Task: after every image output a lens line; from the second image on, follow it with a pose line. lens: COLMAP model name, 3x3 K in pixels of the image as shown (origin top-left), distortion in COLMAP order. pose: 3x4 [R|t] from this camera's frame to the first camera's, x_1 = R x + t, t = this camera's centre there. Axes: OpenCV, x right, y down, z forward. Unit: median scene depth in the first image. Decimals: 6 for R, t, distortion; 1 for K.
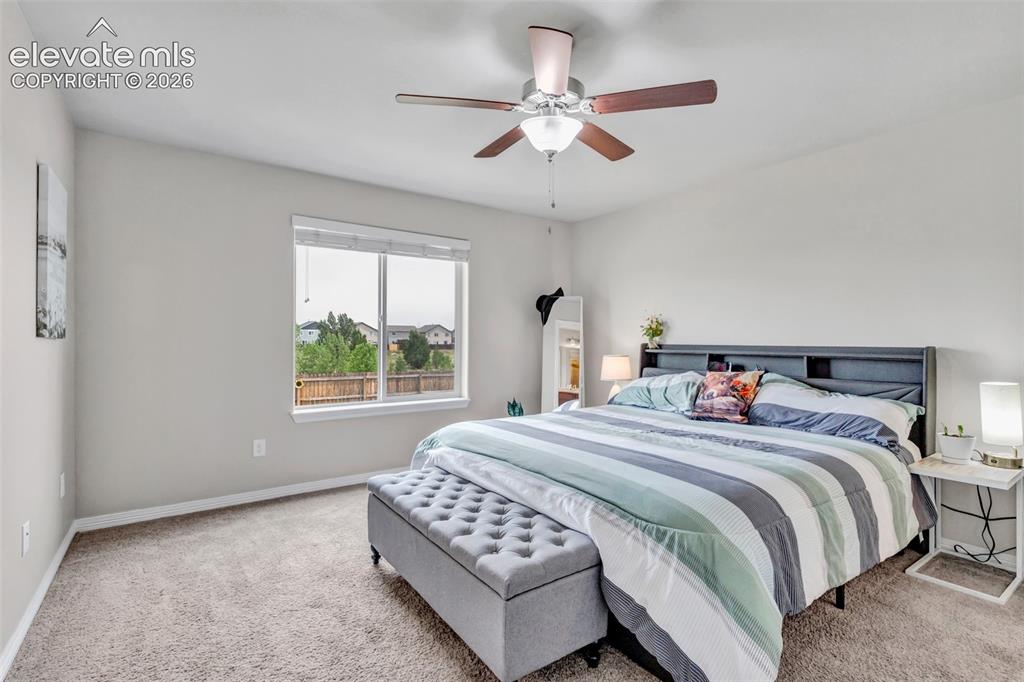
lens RADIAL K [[476.4, 0, 512.0], [0, 476.4, 341.0], [0, 0, 1]] dist [0.001923, 0.000036]
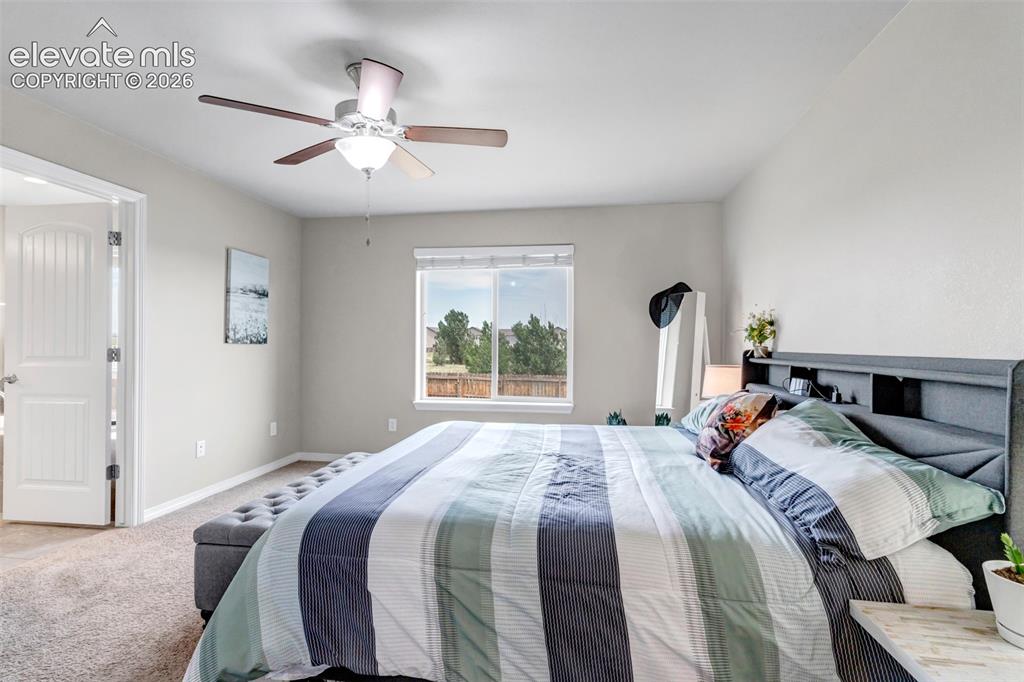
lens RADIAL K [[463.2, 0, 514.1], [0, 463.2, 351.6], [0, 0, 1]] dist [0.000890, 0.000074]
pose [[0.718451, 0.008966, -0.695519, 0.708377], [-0.003556, 0.999951, 0.009217, 0.002920], [0.695568, -0.004149, 0.718448, 0.328965]]
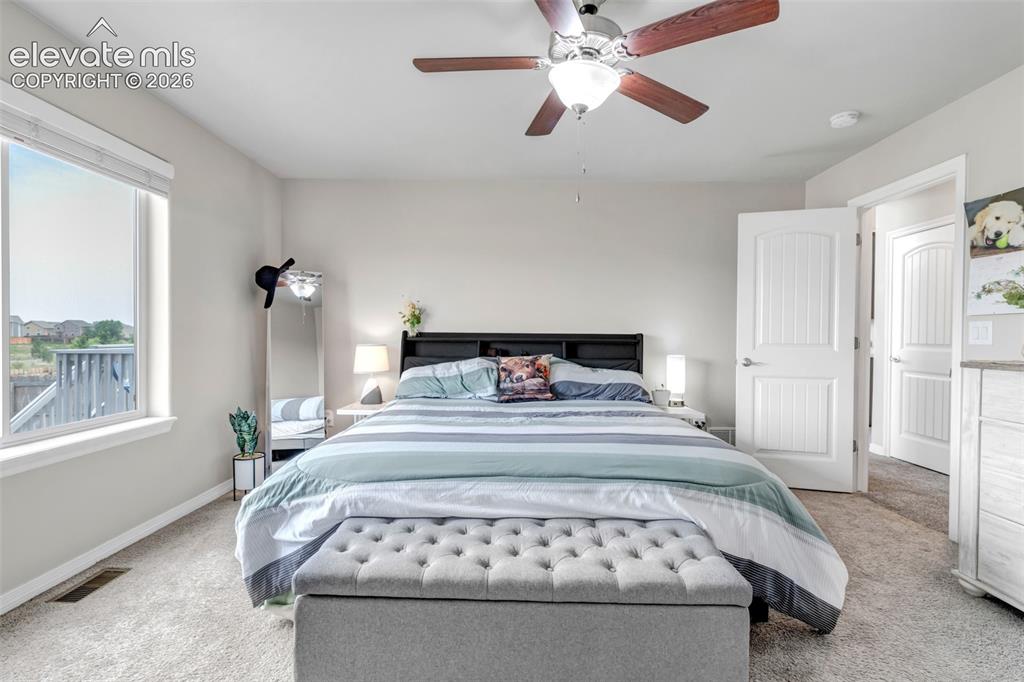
lens RADIAL K [[468.0, 0, 512.0], [0, 468.0, 341.0], [0, 0, 1]] dist [0.000569, -0.000004]
pose [[0.597751, -0.010661, 0.801611, -0.461755], [-0.003909, 0.999861, 0.016212, 0.012062], [-0.801672, -0.012825, 0.597627, 0.389267]]
